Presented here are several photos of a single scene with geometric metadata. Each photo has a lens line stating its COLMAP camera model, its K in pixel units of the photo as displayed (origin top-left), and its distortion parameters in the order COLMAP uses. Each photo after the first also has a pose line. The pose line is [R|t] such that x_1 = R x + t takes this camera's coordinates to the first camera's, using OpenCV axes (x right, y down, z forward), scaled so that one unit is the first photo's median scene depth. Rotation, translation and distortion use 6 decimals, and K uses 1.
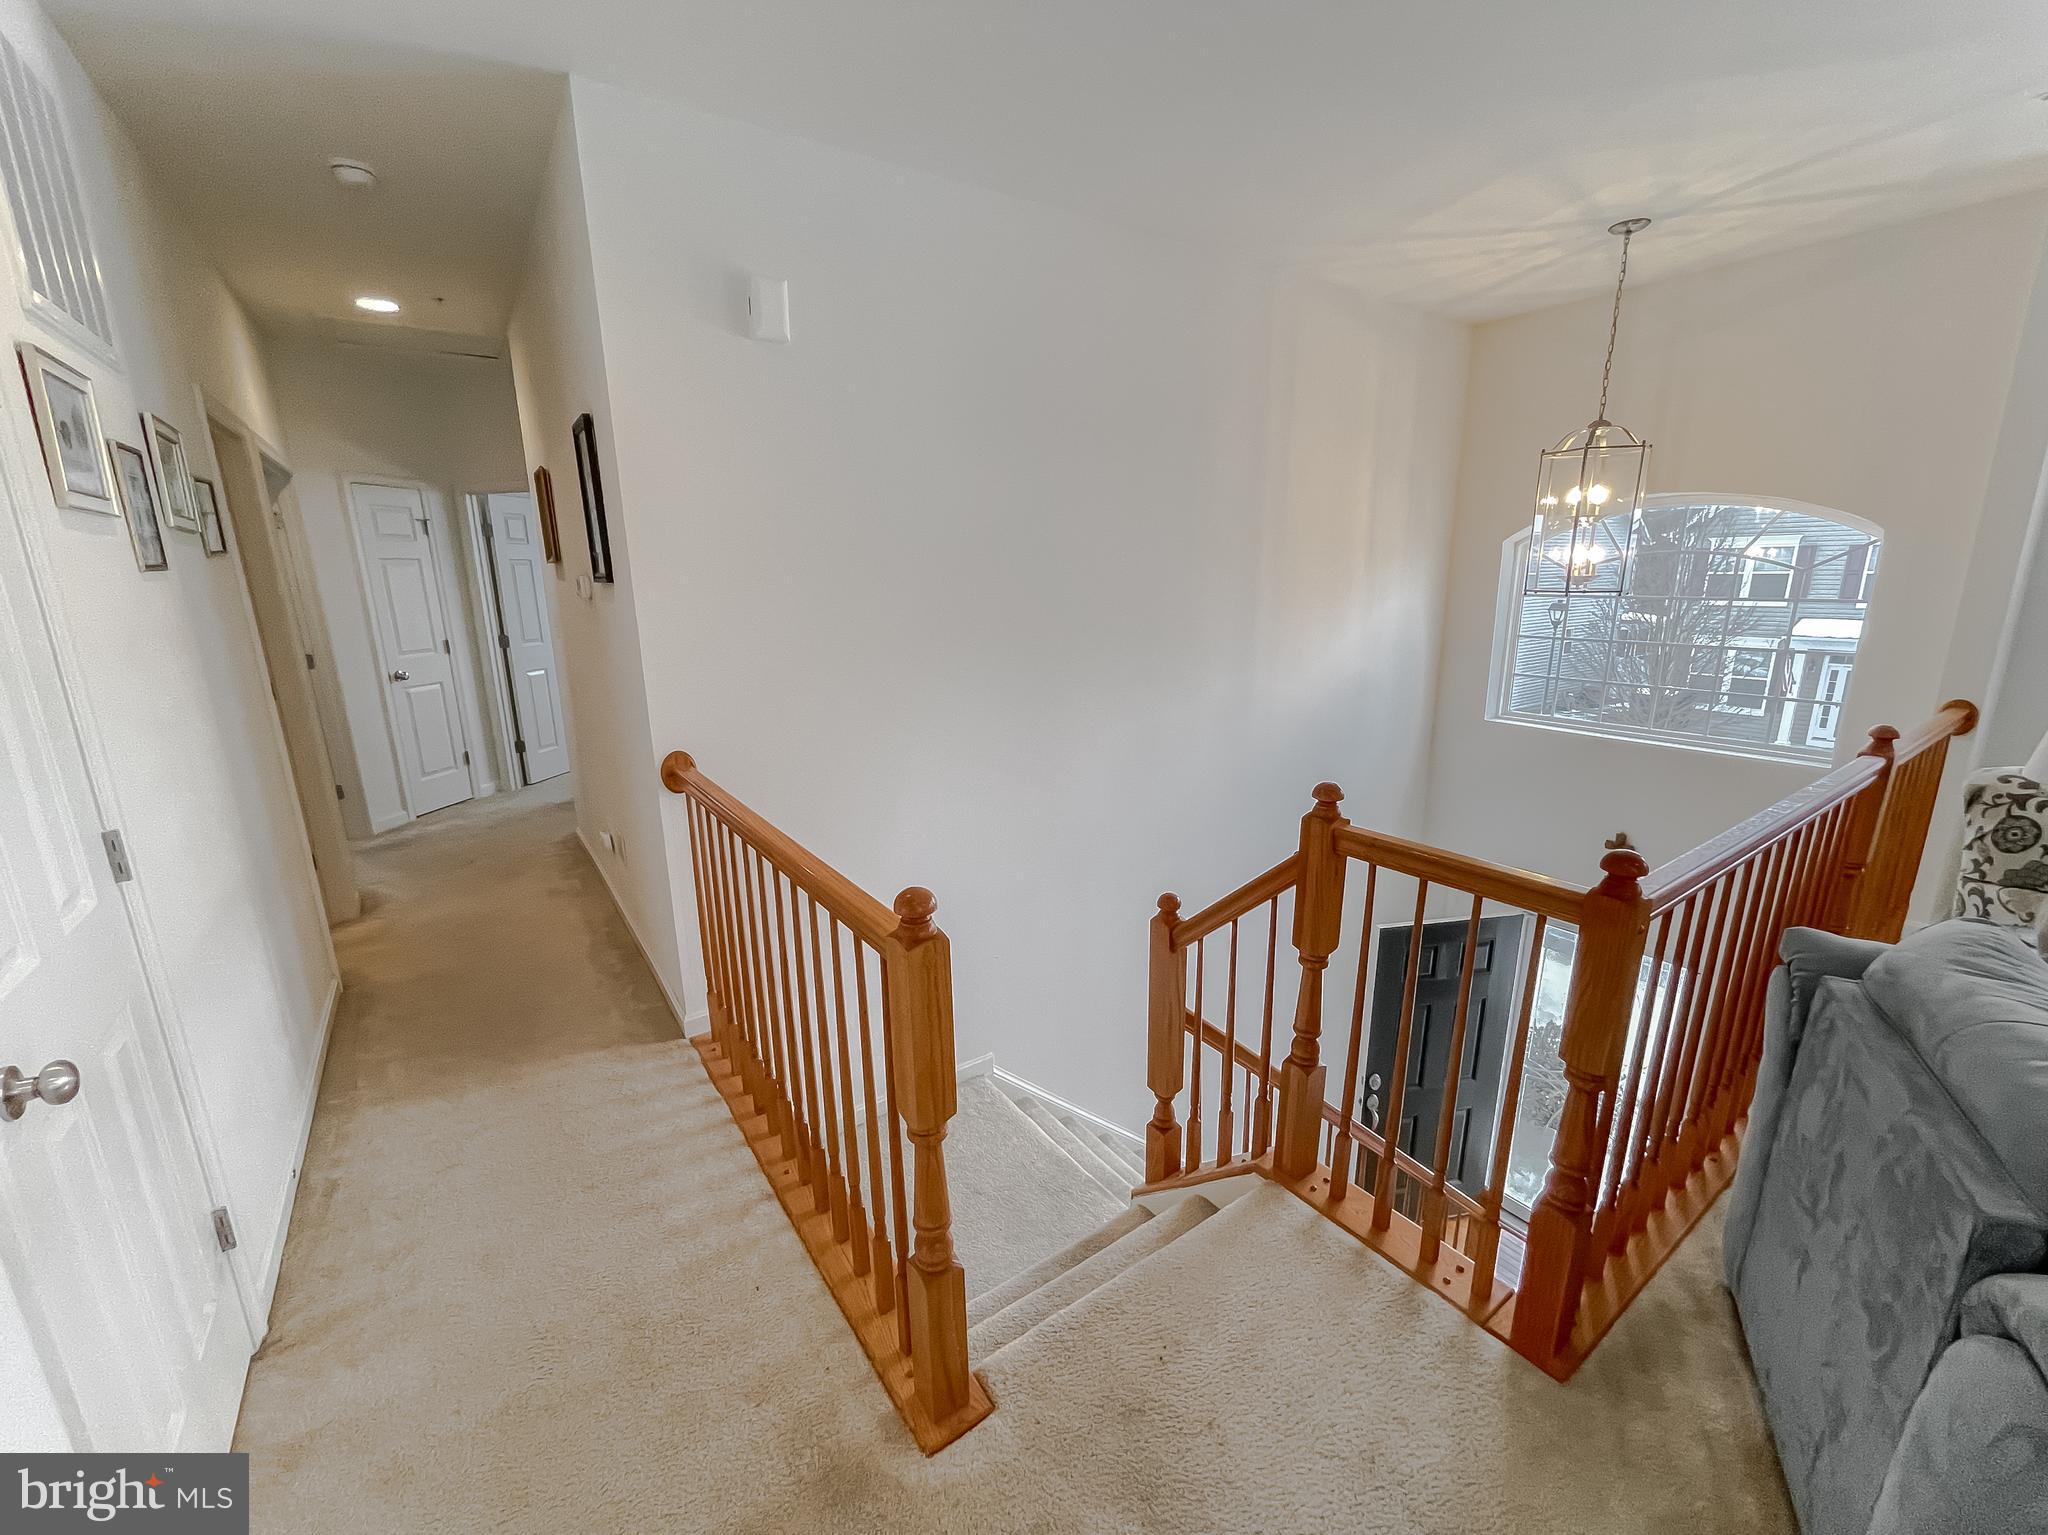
lens RADIAL K [[845.4, 0, 1024.0], [0, 845.4, 767.5], [0, 0, 1]] dist [-0.004436, -0.000121]
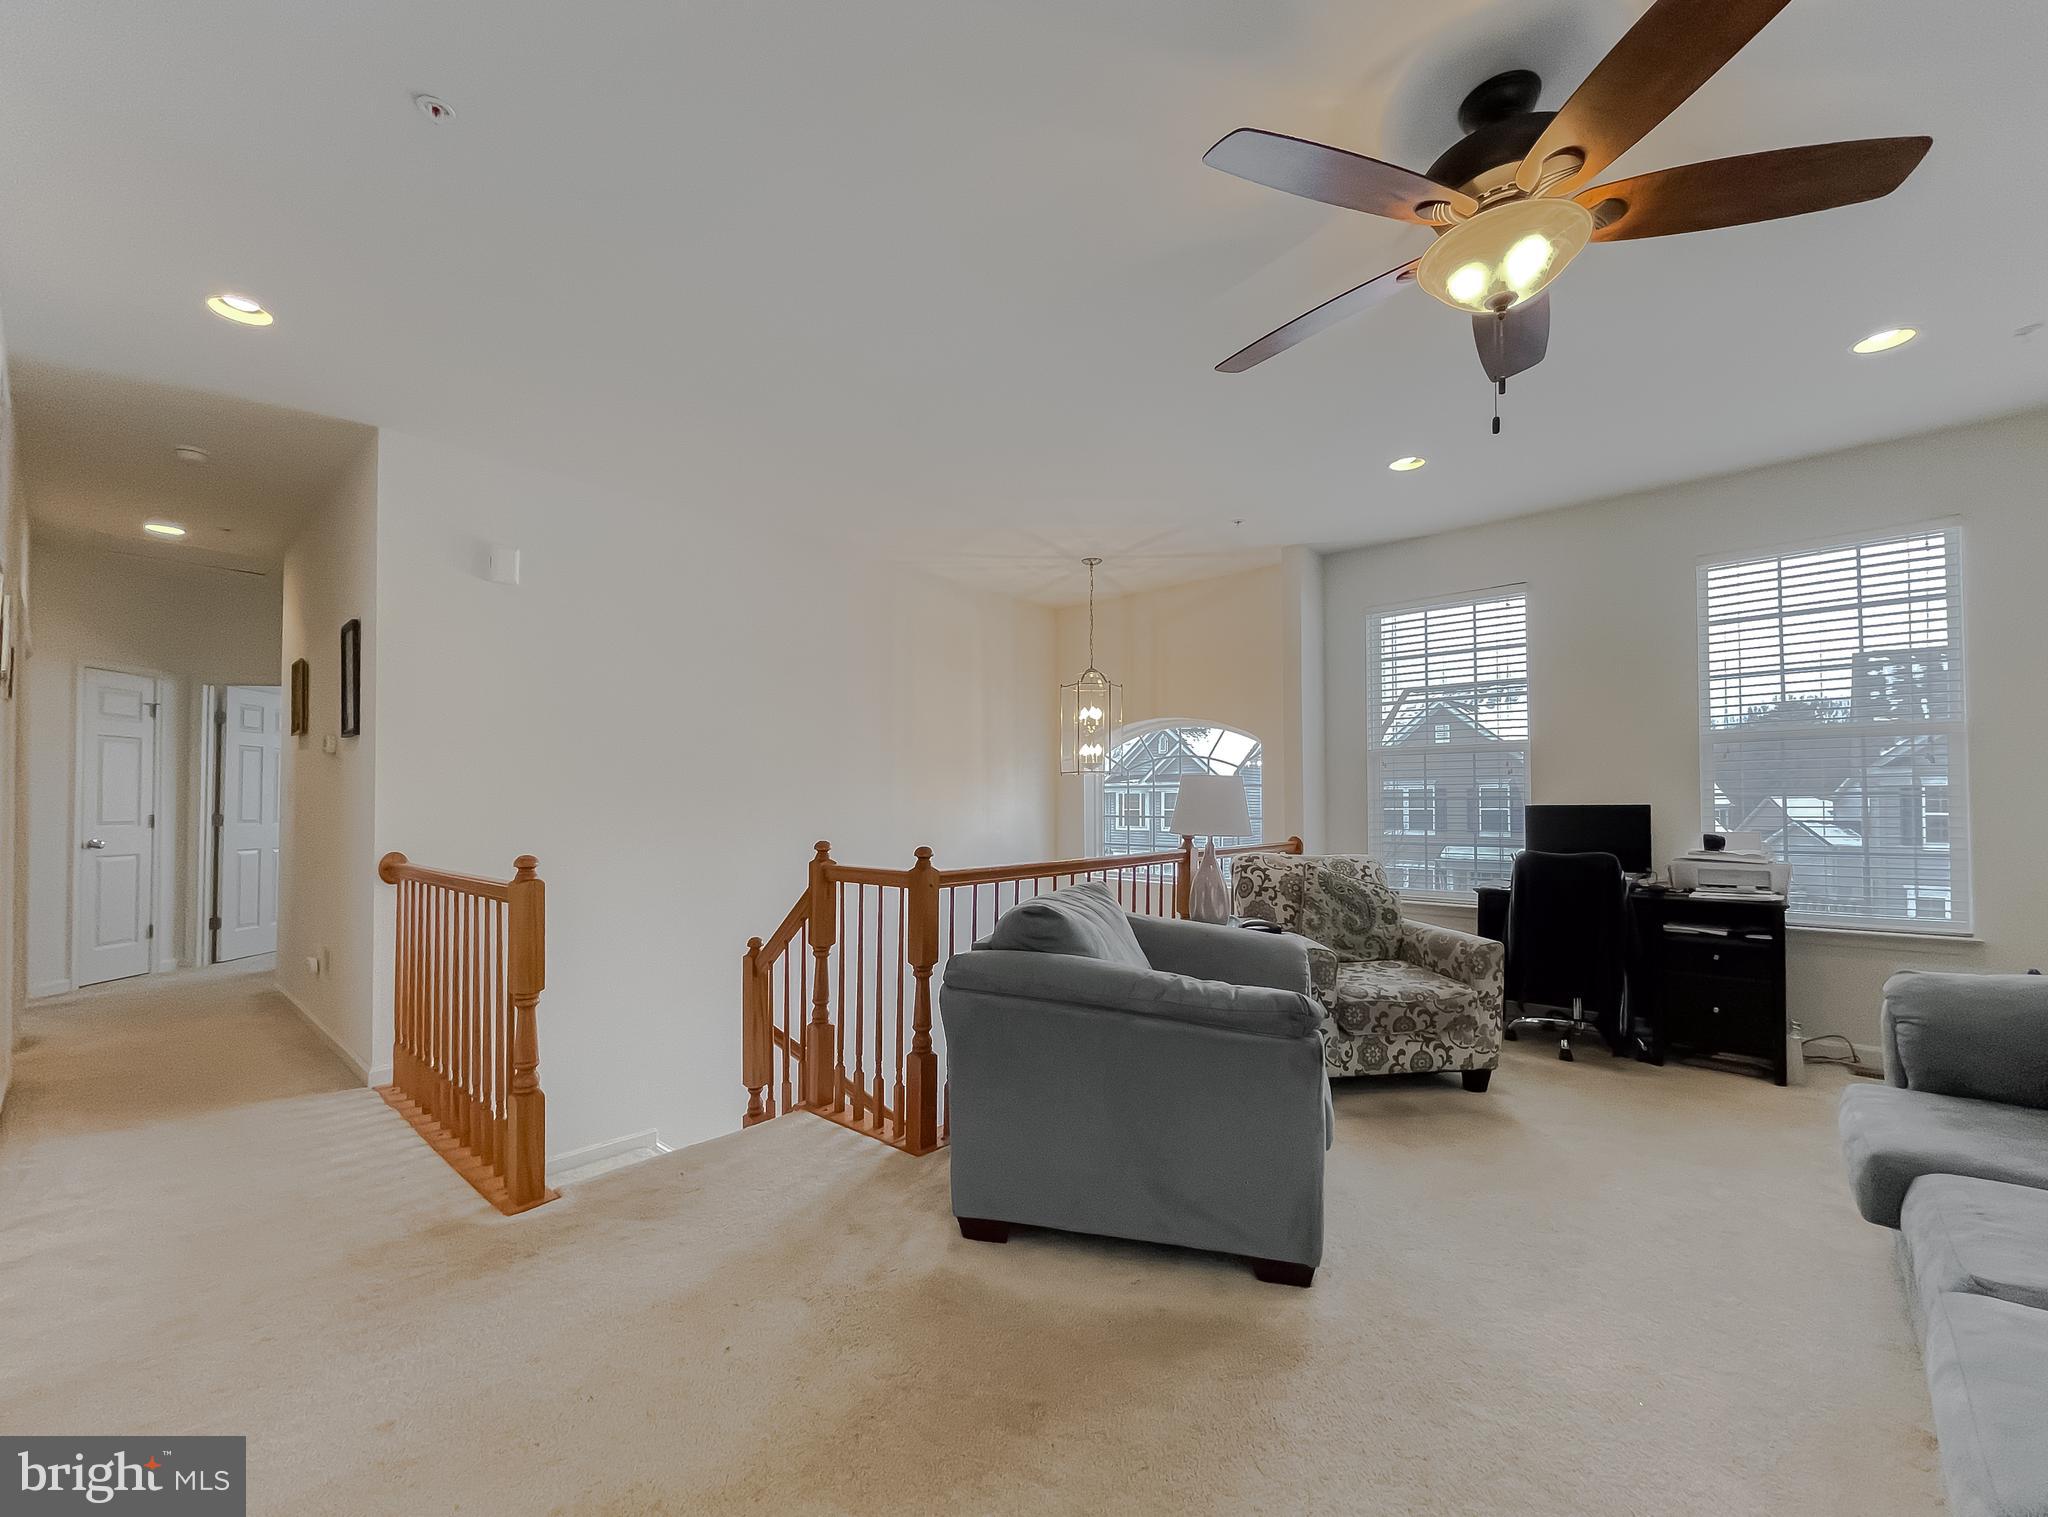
lens RADIAL K [[850.7, 0, 1039.9], [0, 850.7, 787.2], [0, 0, 1]] dist [0.006799, 0.000095]
pose [[0.970430, 0.021112, 0.240457, 0.245479], [0.040373, 0.967938, -0.247922, 0.242461], [-0.237982, 0.250299, 0.938464, -0.523613]]
